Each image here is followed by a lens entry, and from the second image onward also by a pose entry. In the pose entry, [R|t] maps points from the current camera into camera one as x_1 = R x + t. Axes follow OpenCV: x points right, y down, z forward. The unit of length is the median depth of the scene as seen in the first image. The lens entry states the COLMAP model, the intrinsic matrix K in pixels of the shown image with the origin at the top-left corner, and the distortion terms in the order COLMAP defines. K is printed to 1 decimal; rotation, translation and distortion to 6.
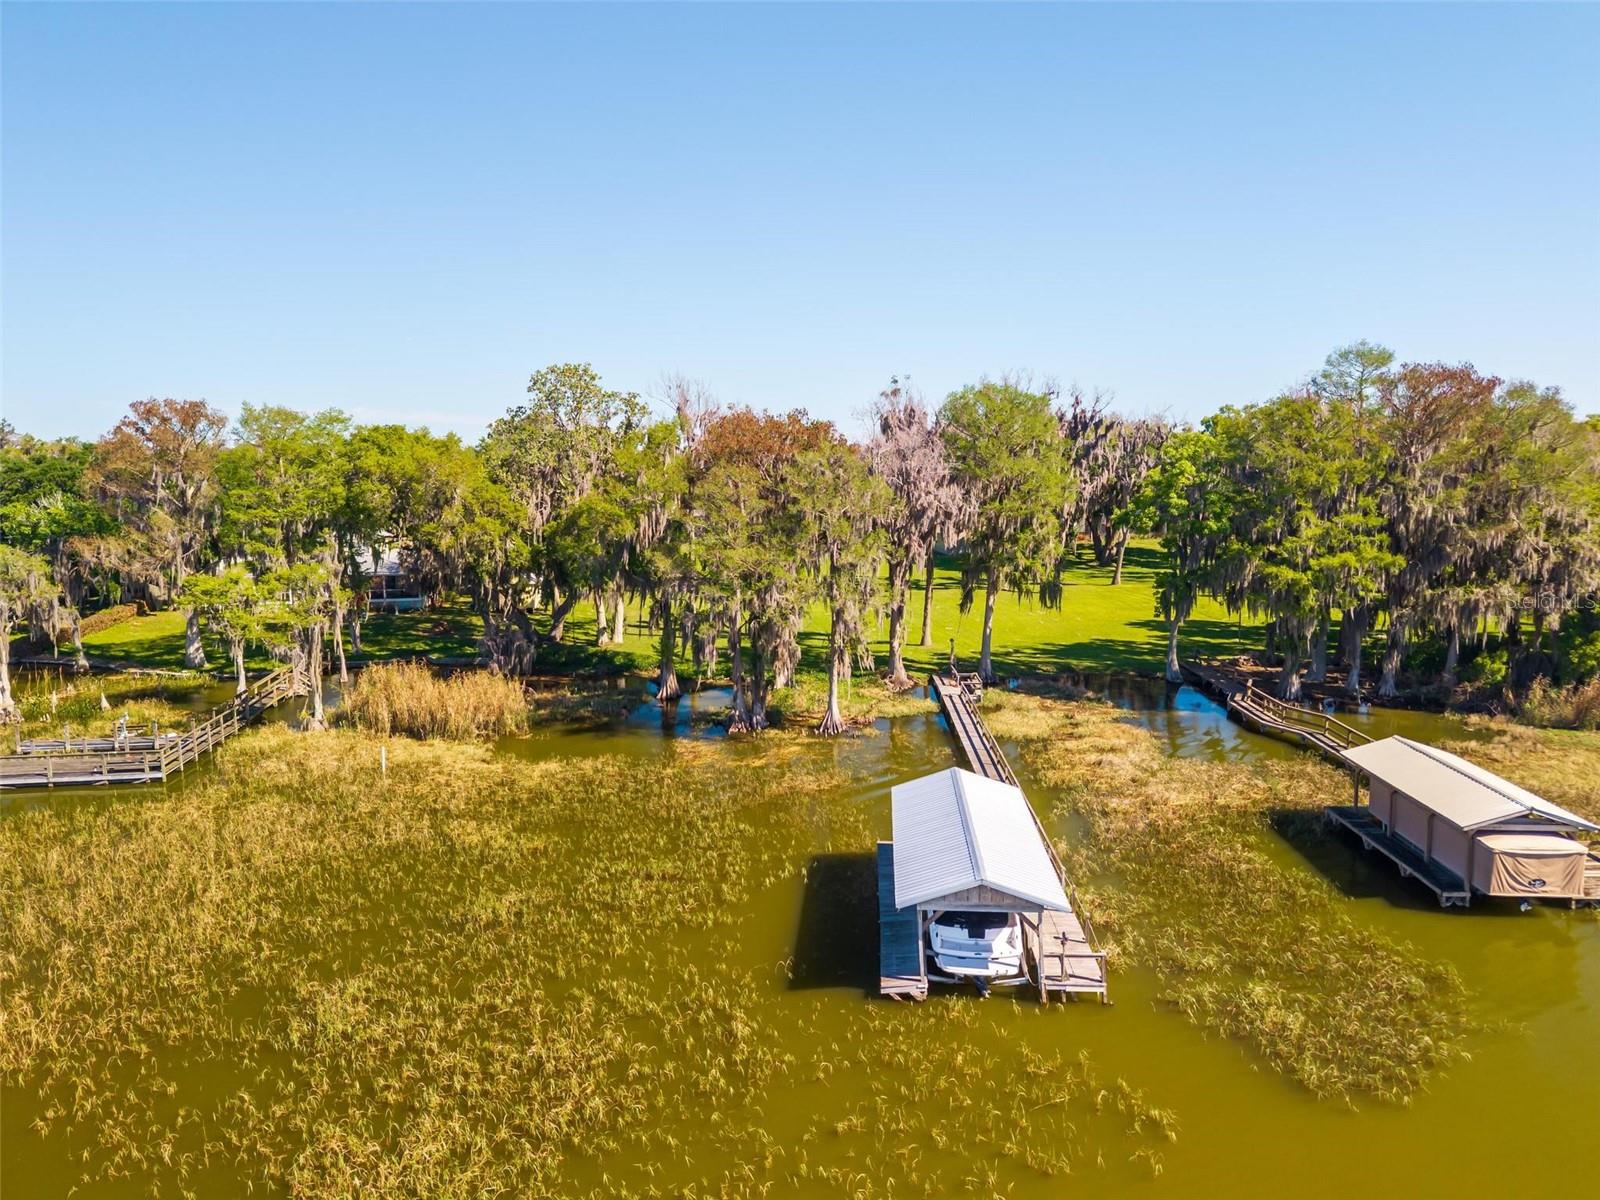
lens RADIAL K [[1096.2, 0, 800.0], [0, 1096.2, 600.0], [0, 0, 1]] dist [-0.004717, -0.000492]
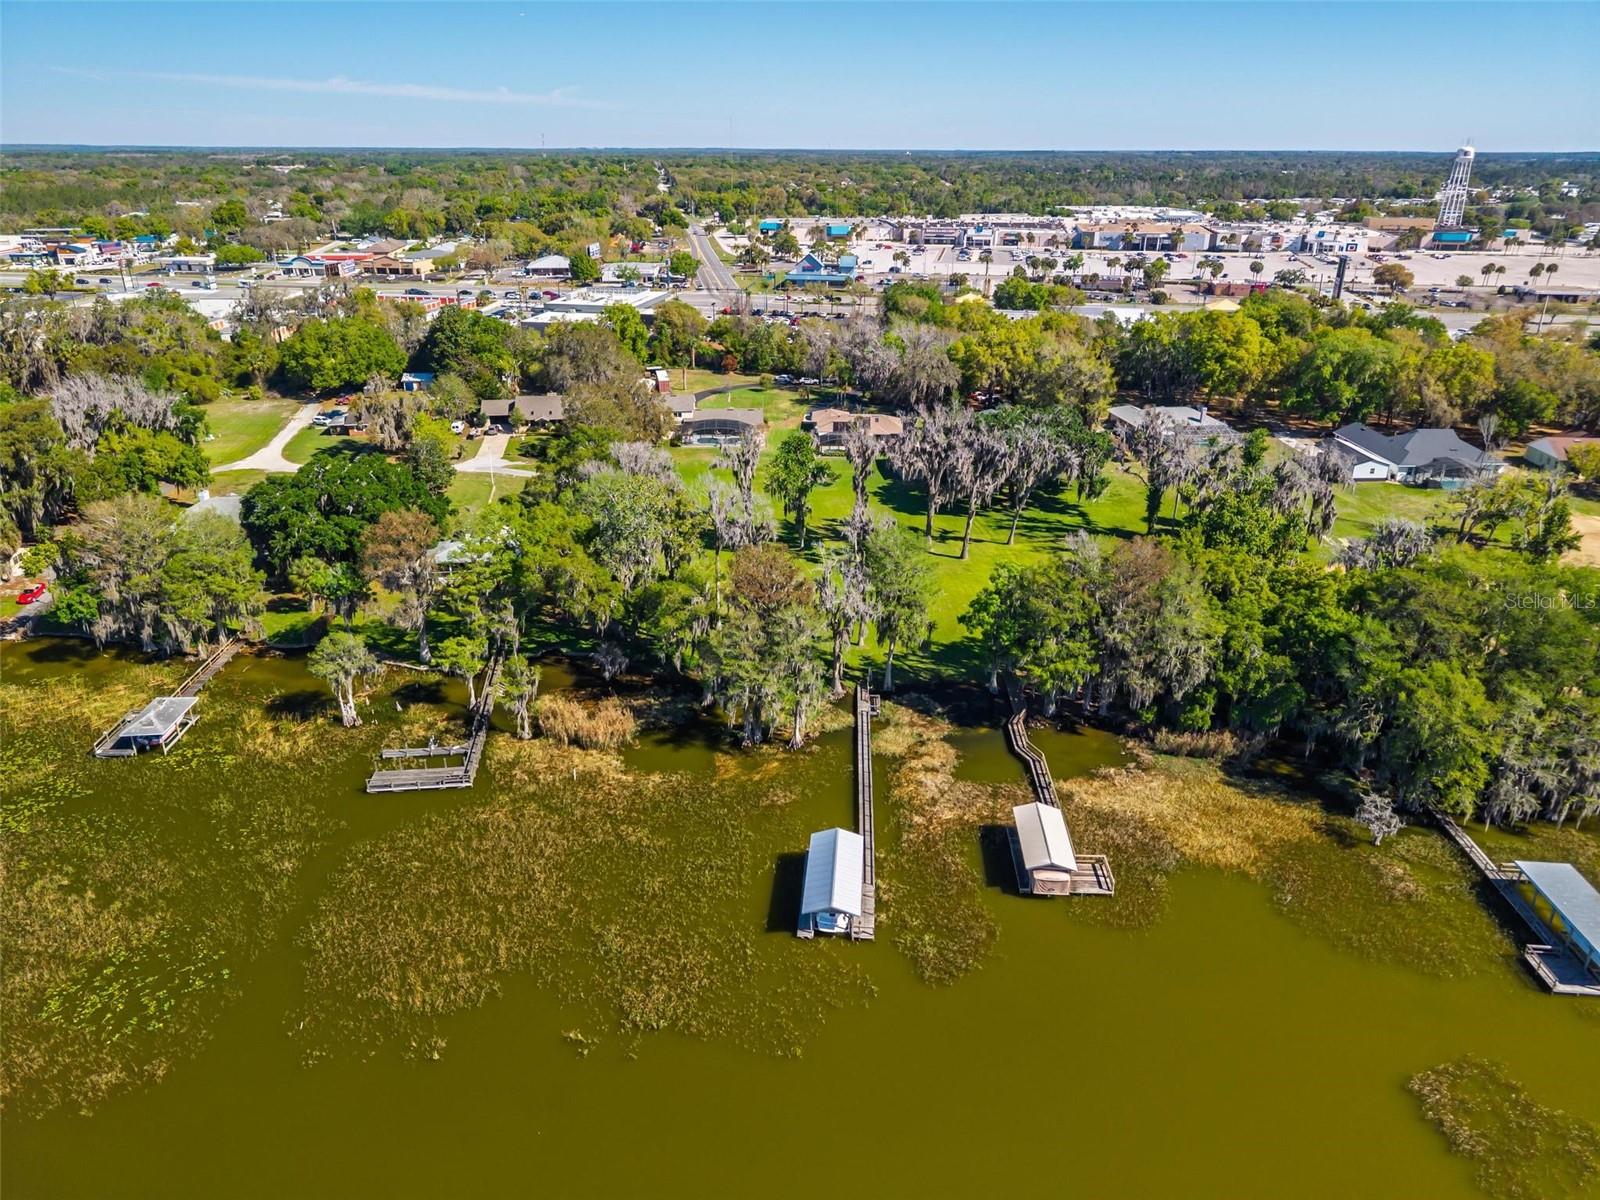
lens RADIAL K [[1096.2, 0, 800.0], [0, 1096.2, 600.0], [0, 0, 1]] dist [-0.004717, -0.000492]
pose [[0.999886, 0.014769, -0.003058, 0.071109], [-0.013347, 0.960919, 0.276508, -1.203260], [0.007022, -0.276436, 0.961007, -1.428558]]
